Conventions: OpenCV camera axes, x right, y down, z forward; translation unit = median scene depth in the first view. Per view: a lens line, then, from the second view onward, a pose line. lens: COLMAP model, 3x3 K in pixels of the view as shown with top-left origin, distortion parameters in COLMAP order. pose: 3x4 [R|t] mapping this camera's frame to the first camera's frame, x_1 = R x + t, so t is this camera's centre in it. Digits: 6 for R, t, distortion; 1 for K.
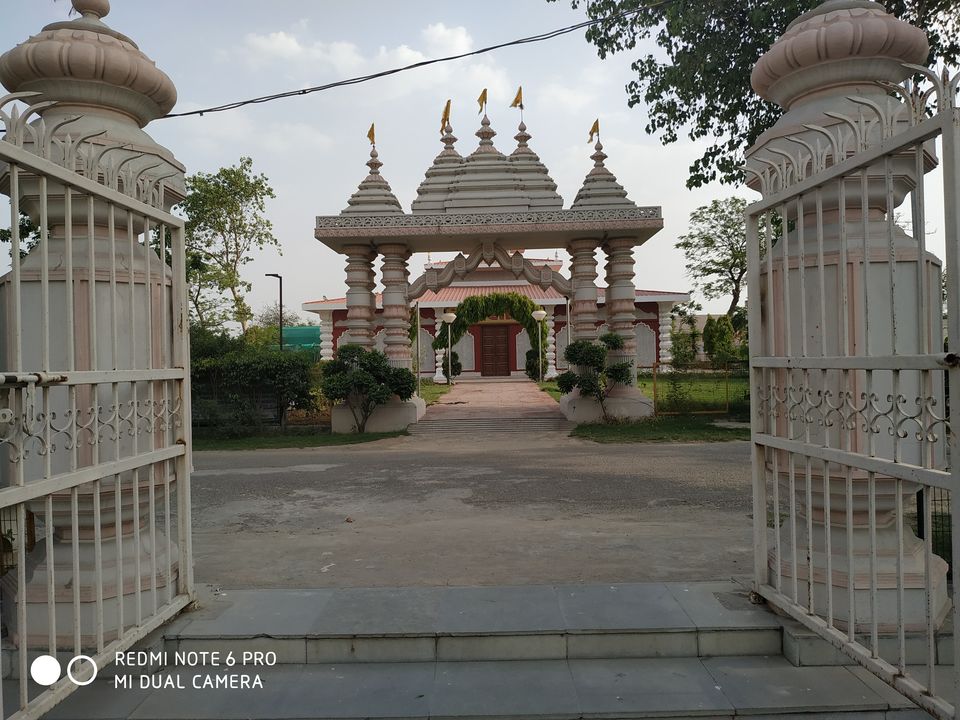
lens RADIAL K [[659.0, 0, 480.0], [0, 659.0, 360.0], [0, 0, 1]] dist [0.069442, -0.109319]
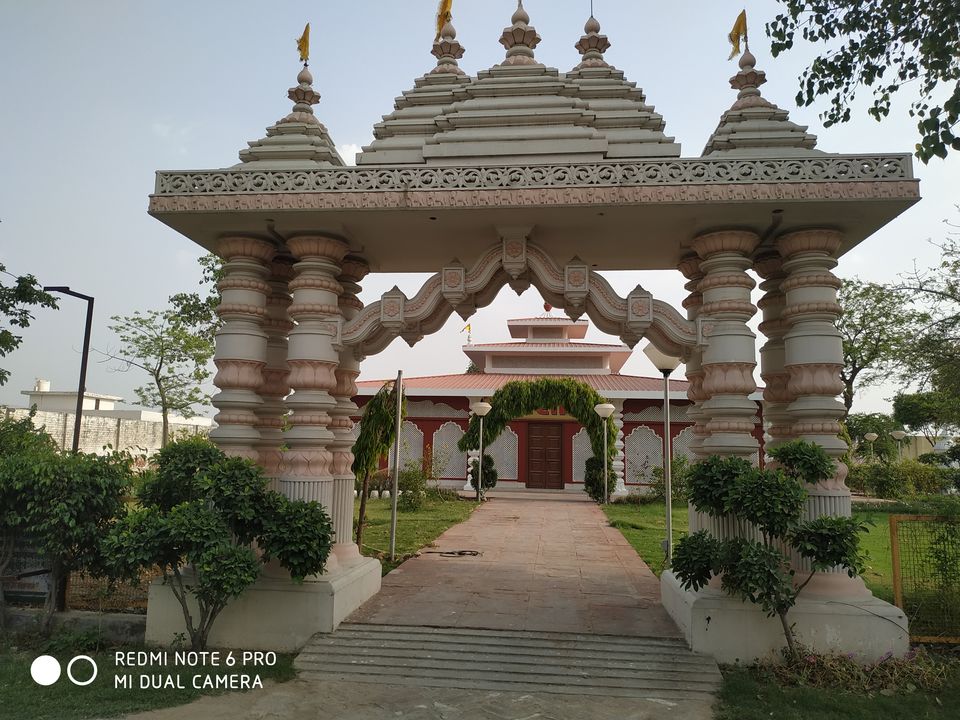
lens RADIAL K [[659.0, 0, 480.0], [0, 659.0, 360.0], [0, 0, 1]] dist [0.069442, -0.109319]
pose [[0.995527, 0.031440, -0.089097, 0.031476], [-0.044283, 0.988285, -0.146055, -0.019759], [0.083461, 0.149347, 0.985256, 0.527104]]
